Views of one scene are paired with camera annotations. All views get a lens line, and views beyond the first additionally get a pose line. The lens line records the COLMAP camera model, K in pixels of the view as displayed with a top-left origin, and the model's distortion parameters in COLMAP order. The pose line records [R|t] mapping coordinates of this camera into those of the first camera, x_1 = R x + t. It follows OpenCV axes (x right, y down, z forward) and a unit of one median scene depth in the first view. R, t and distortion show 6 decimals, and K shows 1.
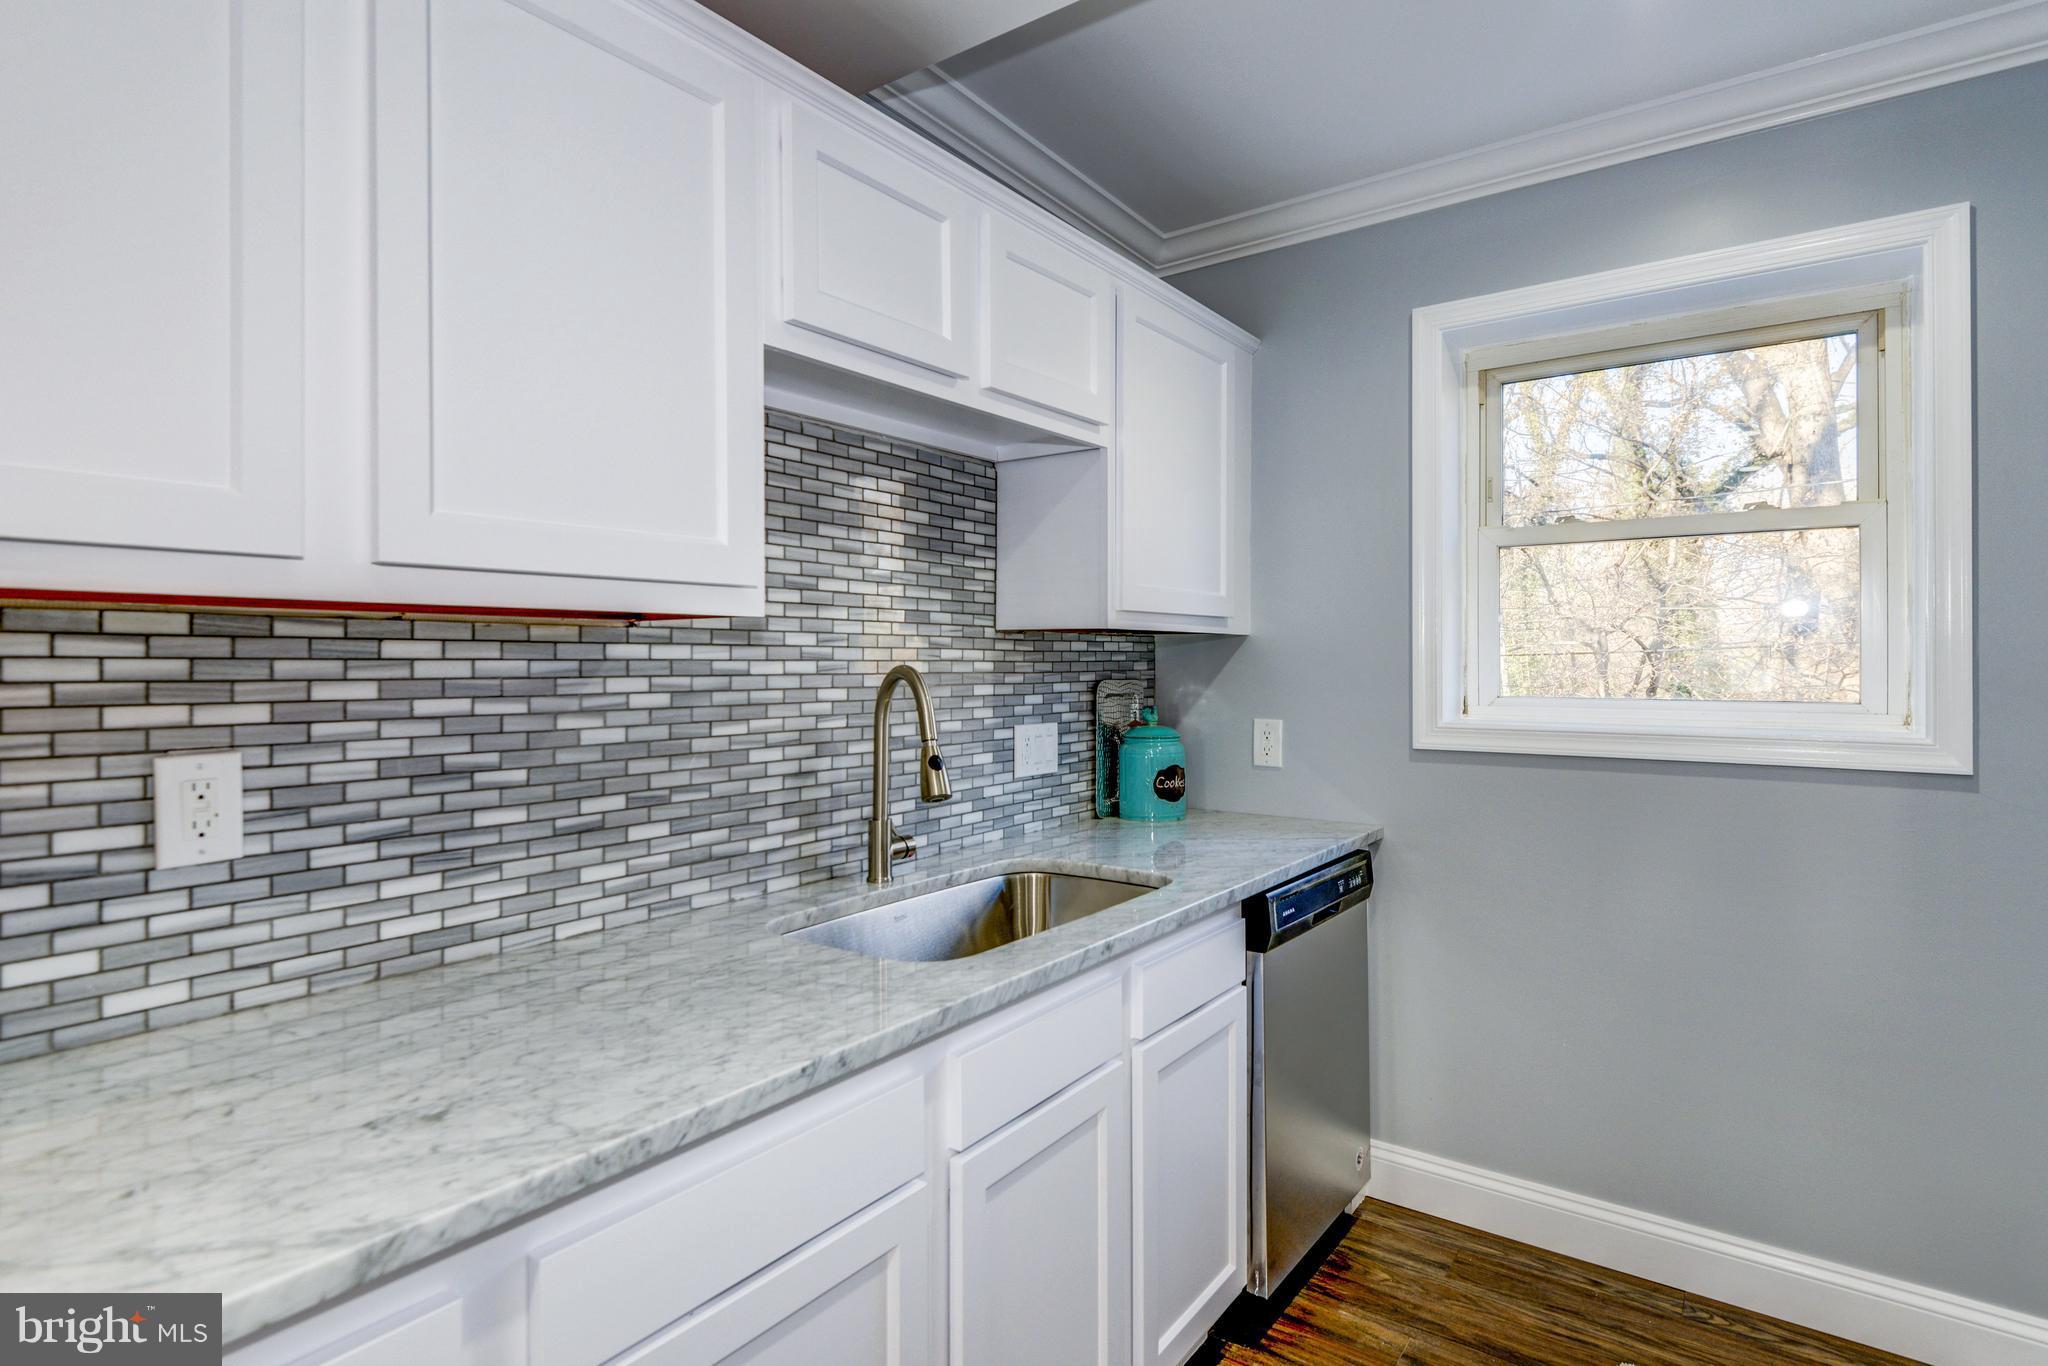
lens RADIAL K [[1036.0, 0, 1004.8], [0, 1036.0, 659.9], [0, 0, 1]] dist [0.013729, -0.000487]
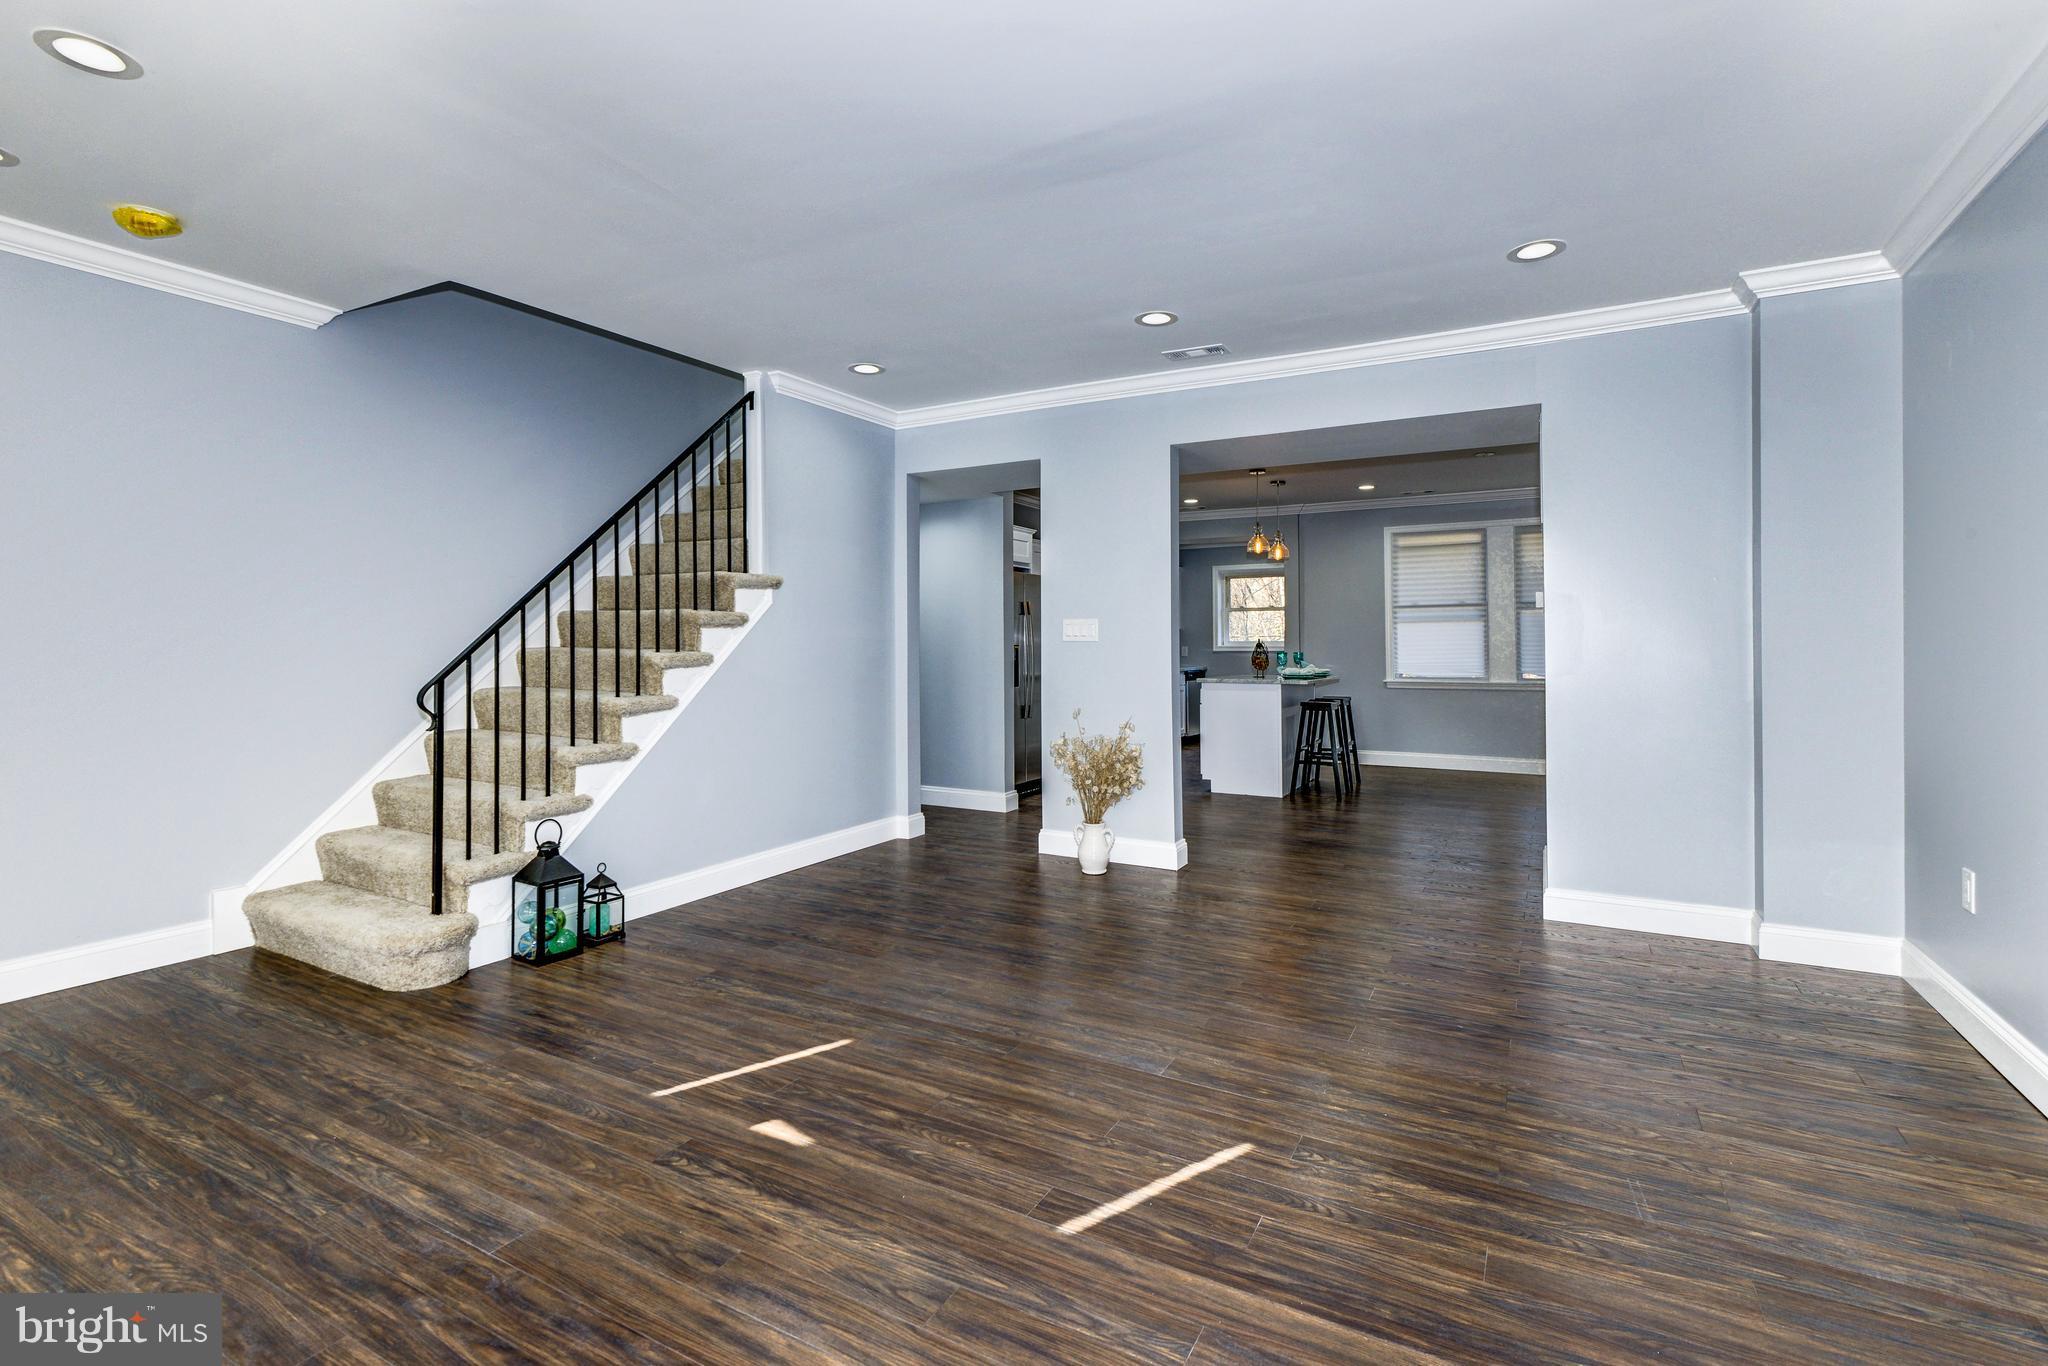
lens RADIAL K [[910.5, 0, 1024.8], [0, 910.5, 734.2], [0, 0, 1]] dist [0.021122, -0.000098]
pose [[0.990746, -0.016959, 0.134665, -1.352231], [0.003607, 0.995102, 0.098783, 0.046350], [-0.135681, -0.097383, 0.985955, -4.004773]]
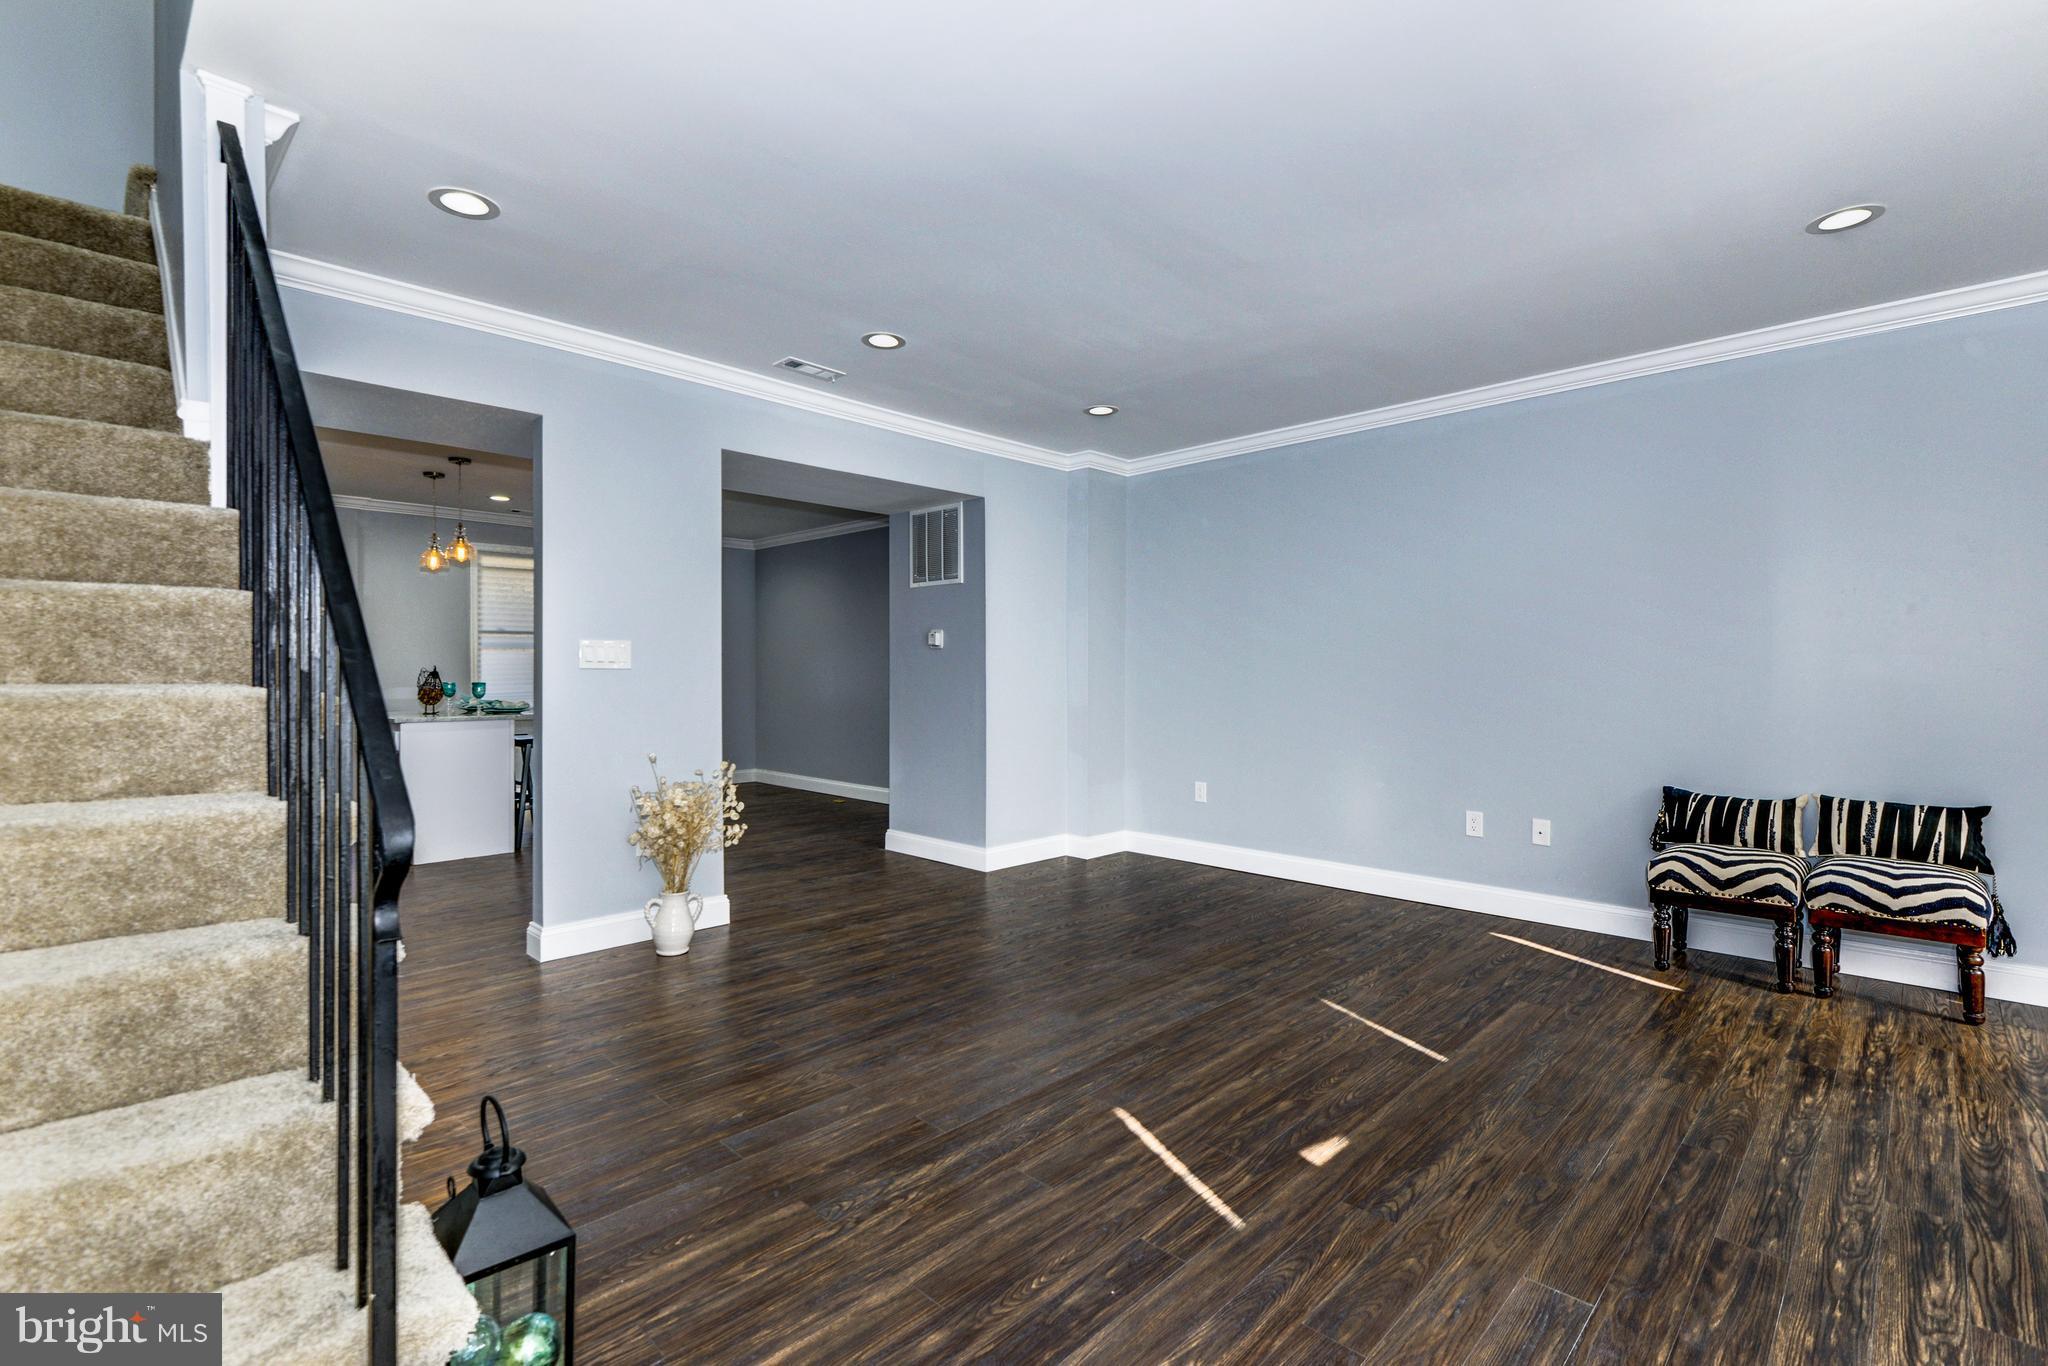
lens RADIAL K [[919.6, 0, 1024.0], [0, 919.6, 683.0], [0, 0, 1]] dist [0.015200, -0.000927]
pose [[0.134394, -0.007690, 0.990898, -2.563210], [-0.003420, 0.999960, 0.008224, 0.061270], [-0.990922, -0.004494, 0.134363, -2.792777]]
